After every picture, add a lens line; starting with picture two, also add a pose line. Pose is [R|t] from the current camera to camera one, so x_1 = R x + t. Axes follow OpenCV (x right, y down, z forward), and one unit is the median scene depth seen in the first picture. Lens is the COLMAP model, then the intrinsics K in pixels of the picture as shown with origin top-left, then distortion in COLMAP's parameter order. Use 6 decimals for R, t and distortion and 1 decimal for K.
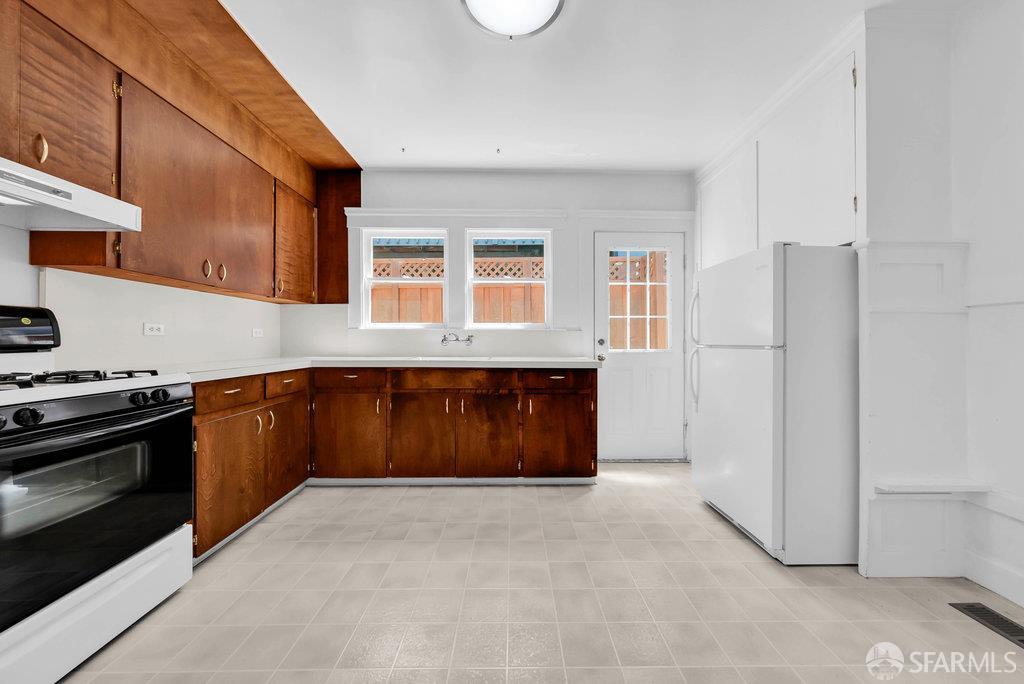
lens RADIAL K [[354.0, 0, 516.0], [0, 354.0, 338.9], [0, 0, 1]] dist [0.000221, -0.000006]
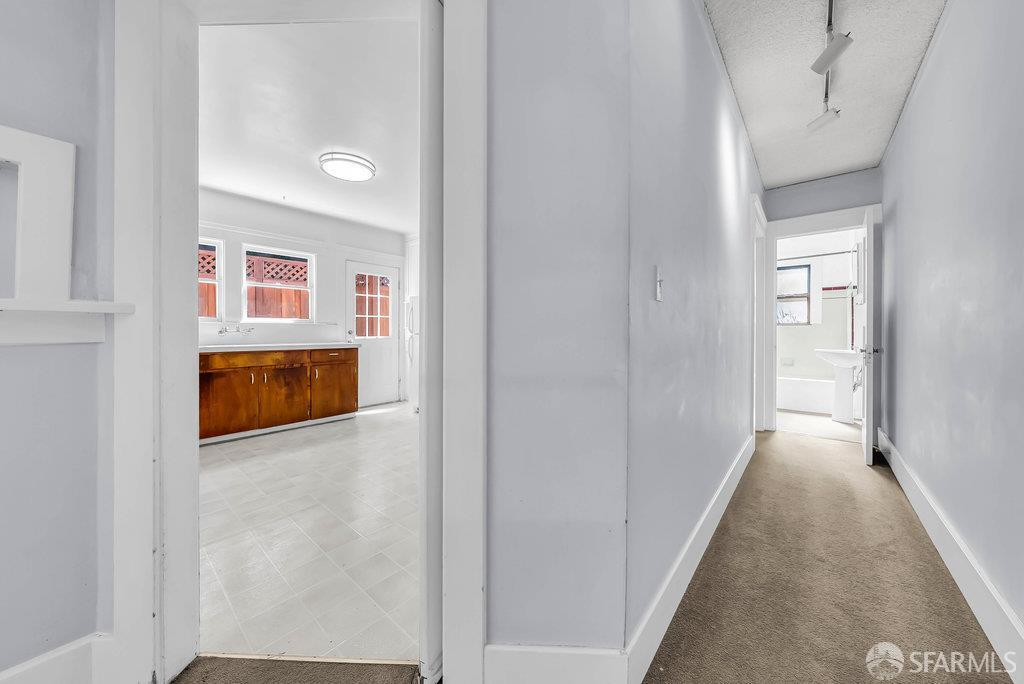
lens RADIAL K [[354.0, 0, 516.0], [0, 354.0, 338.9], [0, 0, 1]] dist [0.000221, -0.000006]
pose [[0.658340, -0.021357, 0.752418, -0.551372], [0.000242, 0.999603, 0.028162, -0.006099], [-0.752721, -0.018358, 0.658084, -0.688182]]
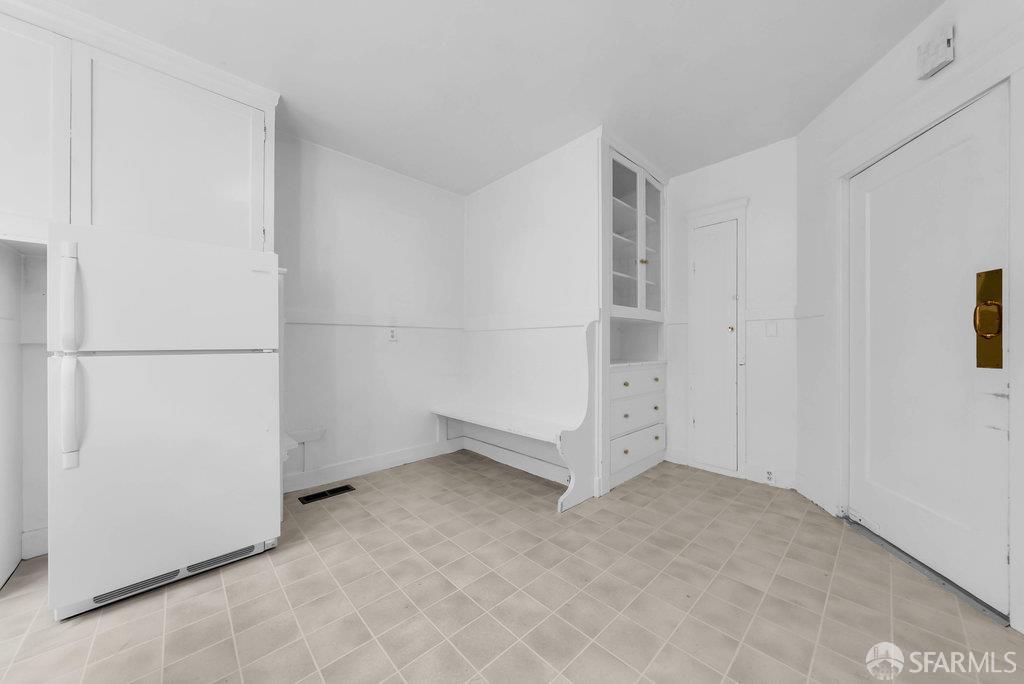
lens RADIAL K [[354.0, 0, 516.0], [0, 354.0, 338.9], [0, 0, 1]] dist [0.000221, -0.000006]
pose [[-0.682068, 0.012070, 0.731189, -0.377701], [-0.002225, 0.999825, -0.018580, 0.004462], [-0.731285, -0.014300, -0.681922, 0.799817]]
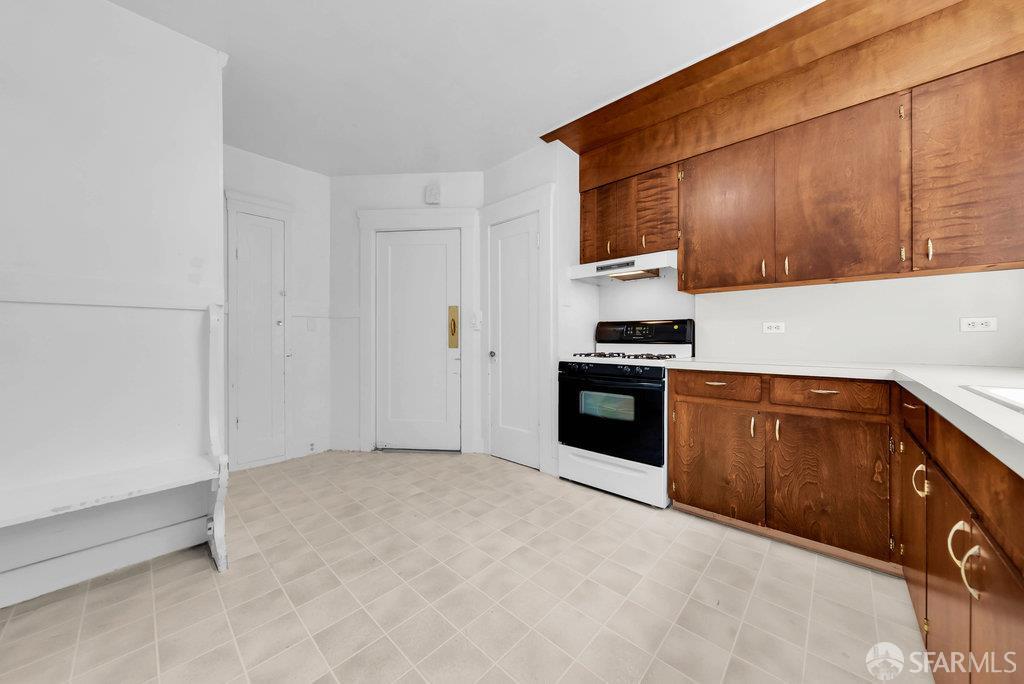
lens RADIAL K [[354.0, 0, 516.0], [0, 354.0, 338.9], [0, 0, 1]] dist [0.000221, -0.000006]
pose [[-0.687926, -0.002710, -0.725776, 0.296391], [0.000813, 0.999990, -0.004505, 0.010563], [0.725780, -0.003689, -0.687917, 0.923966]]
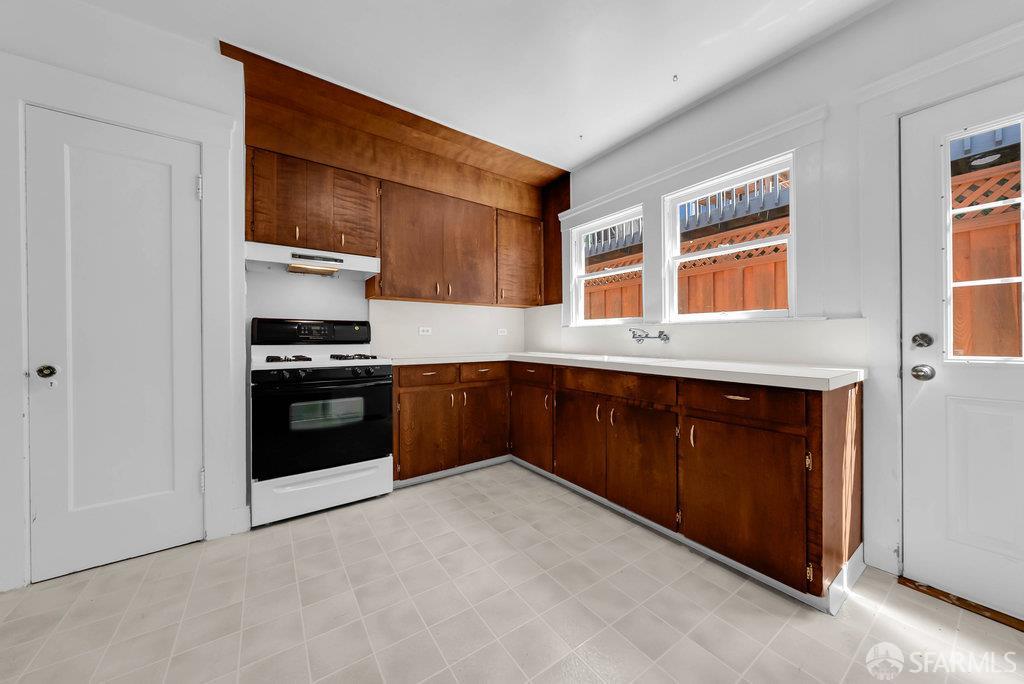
lens RADIAL K [[357.6, 0, 517.9], [0, 357.6, 338.6], [0, 0, 1]] dist [-0.000583, -0.000047]
pose [[0.566485, -0.001096, -0.824071, 0.410295], [0.005050, 0.999985, 0.002142, 0.004428], [0.824057, -0.005375, 0.566482, 0.341572]]
